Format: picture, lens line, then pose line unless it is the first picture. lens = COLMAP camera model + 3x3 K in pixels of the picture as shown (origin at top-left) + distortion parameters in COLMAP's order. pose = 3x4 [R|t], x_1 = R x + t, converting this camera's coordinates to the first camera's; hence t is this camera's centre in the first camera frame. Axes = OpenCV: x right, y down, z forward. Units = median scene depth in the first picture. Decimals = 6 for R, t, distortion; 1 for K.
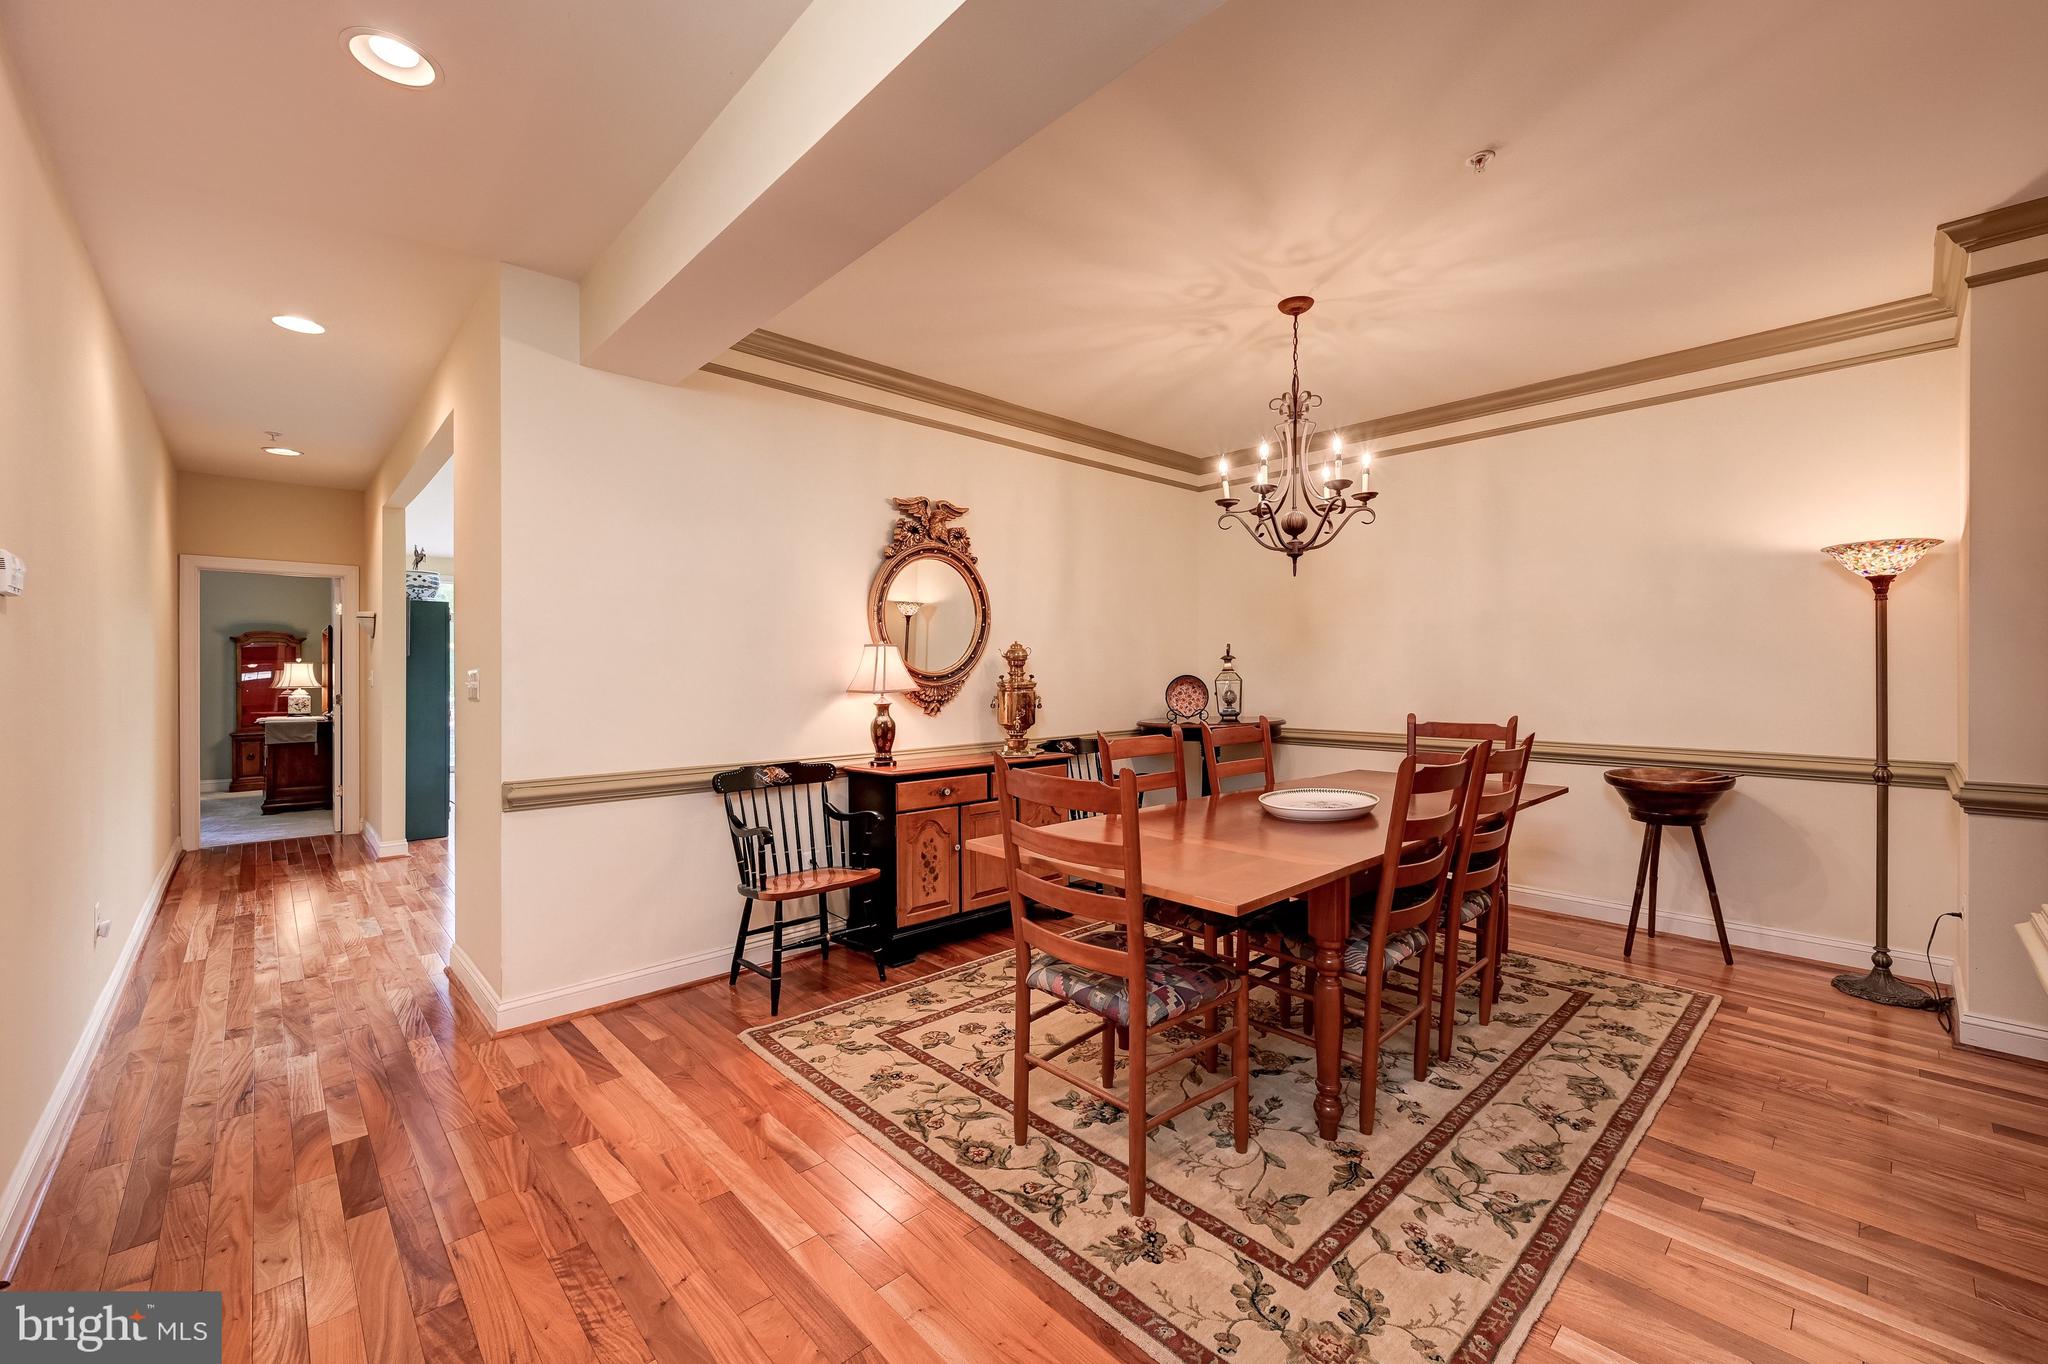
lens RADIAL K [[819.7, 0, 1045.7], [0, 819.7, 675.8], [0, 0, 1]] dist [-0.004907, 0.001351]
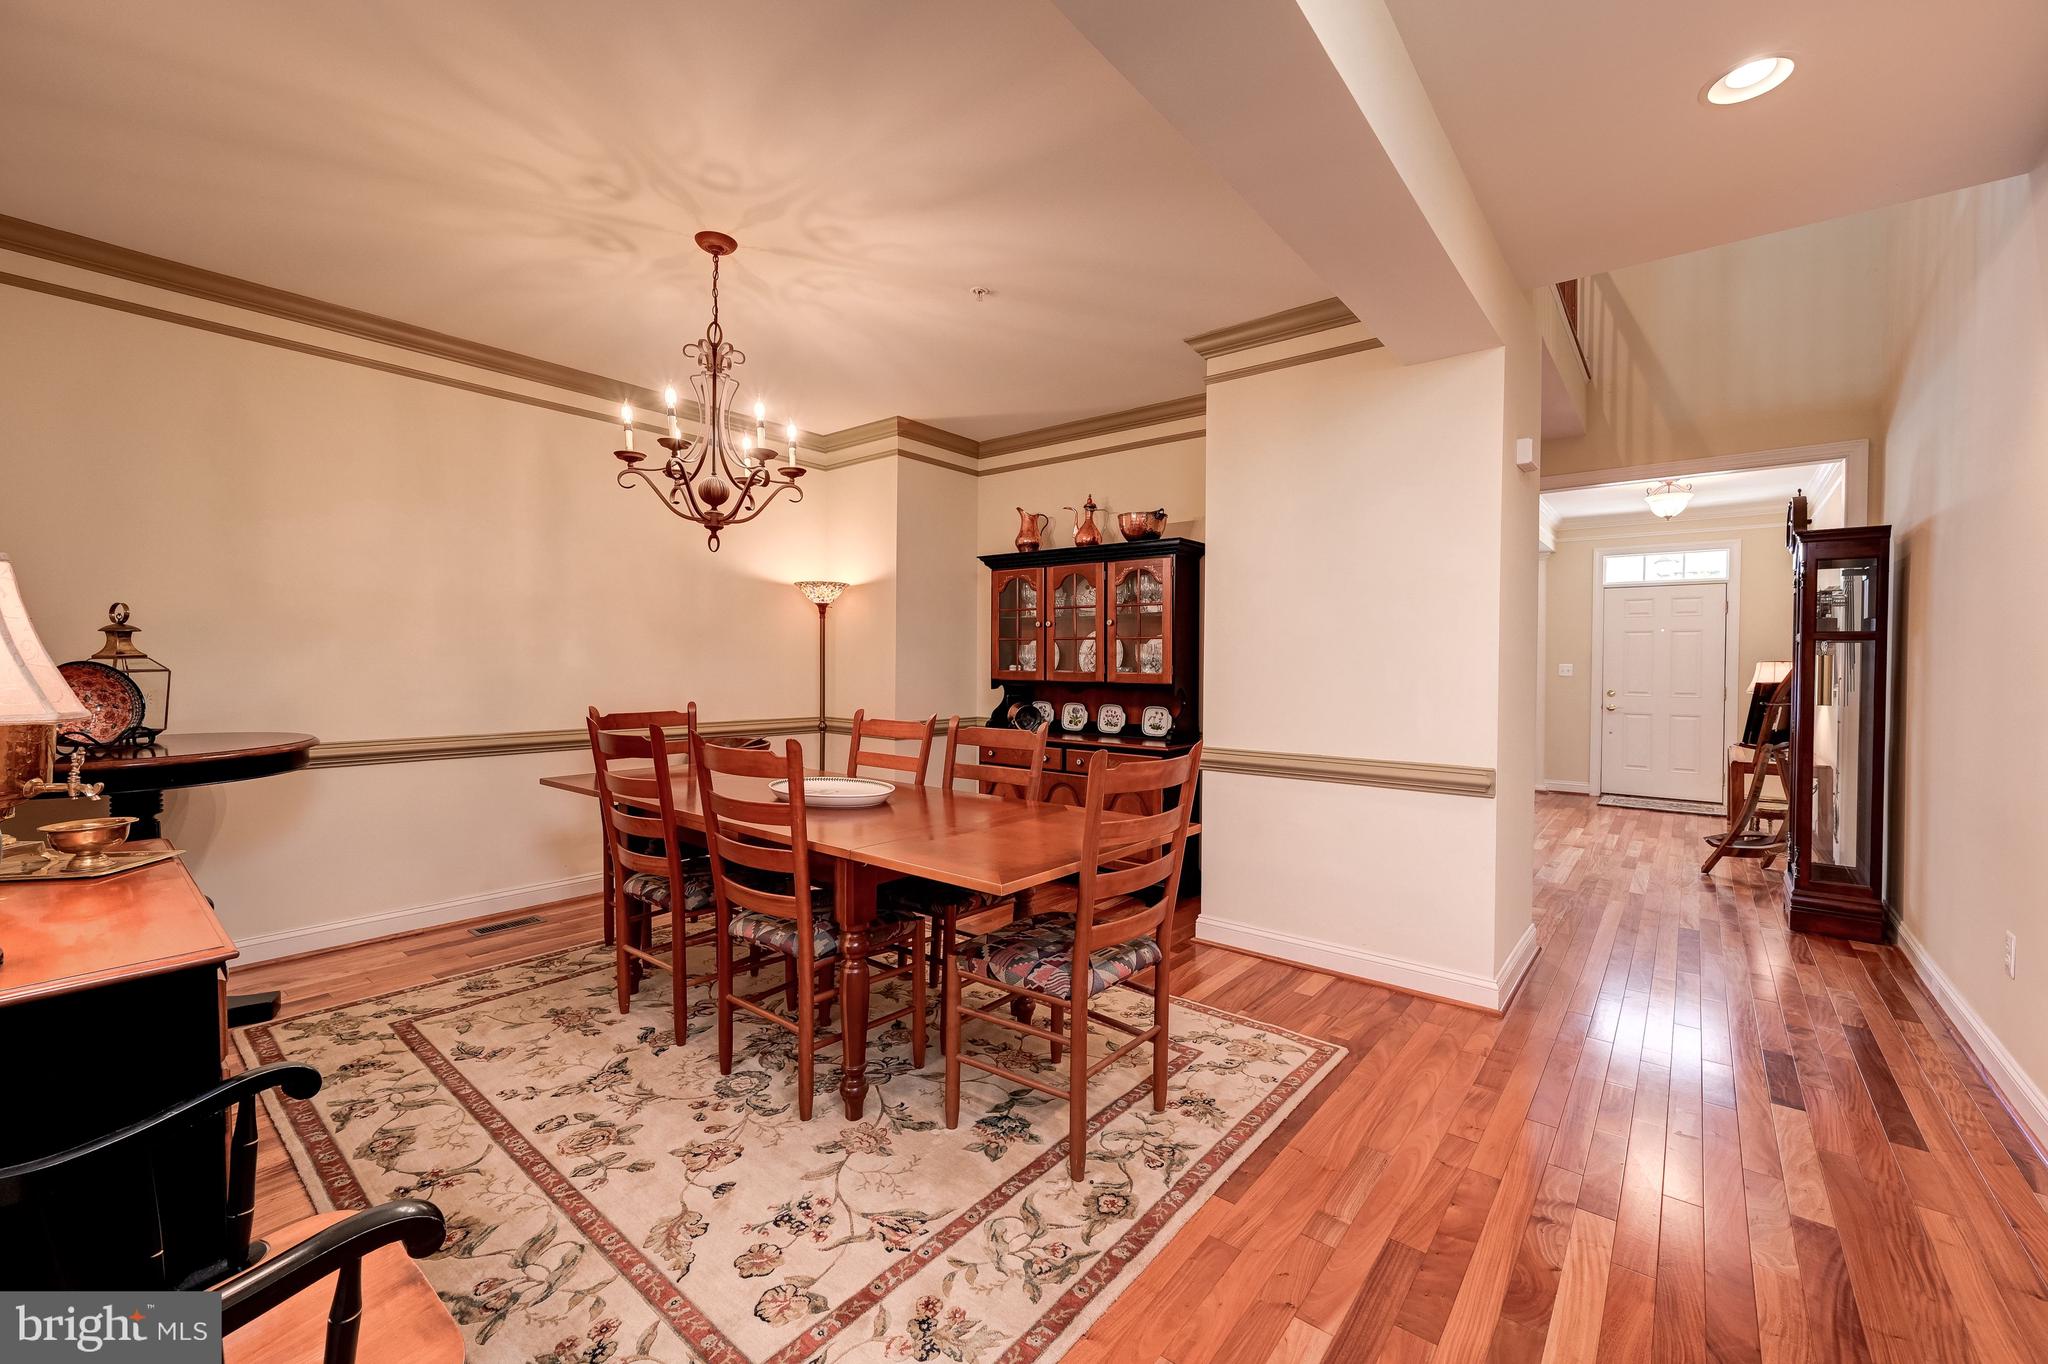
lens RADIAL K [[819.7, 0, 1023.4], [0, 819.7, 671.6], [0, 0, 1]] dist [-0.004907, 0.001351]
pose [[-0.118363, -0.002420, 0.992967, -0.653639], [0.002395, 0.999993, 0.002723, 0.008036], [-0.992968, 0.002700, -0.118356, 0.831753]]
